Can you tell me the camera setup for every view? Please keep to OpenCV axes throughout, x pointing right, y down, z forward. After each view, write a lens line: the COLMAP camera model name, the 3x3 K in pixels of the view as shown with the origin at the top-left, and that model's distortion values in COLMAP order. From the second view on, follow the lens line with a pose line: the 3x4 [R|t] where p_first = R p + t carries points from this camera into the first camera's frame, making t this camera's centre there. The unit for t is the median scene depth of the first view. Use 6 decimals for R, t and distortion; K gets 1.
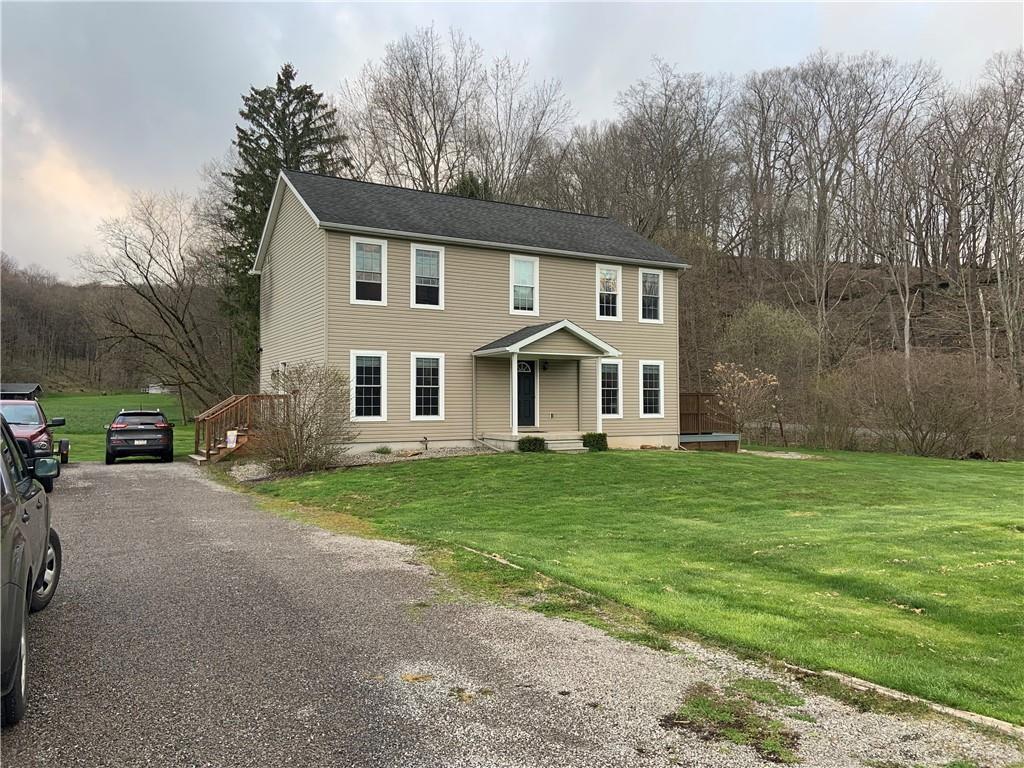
lens RADIAL K [[752.4, 0, 506.1], [0, 752.4, 364.6], [0, 0, 1]] dist [0.117544, -0.133381]
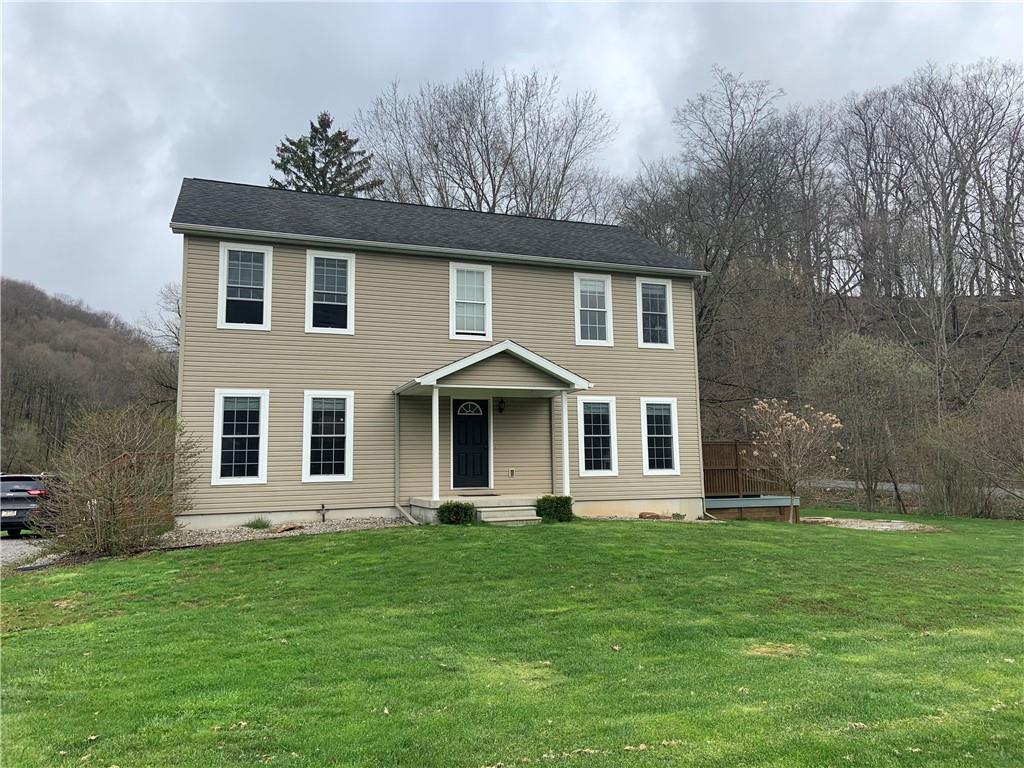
lens RADIAL K [[752.4, 0, 506.1], [0, 752.4, 364.6], [0, 0, 1]] dist [0.117544, -0.133381]
pose [[0.987825, -0.034262, -0.151751, 0.163328], [0.021616, 0.996213, -0.084213, 0.022398], [0.154062, 0.079907, 0.984825, 0.242022]]
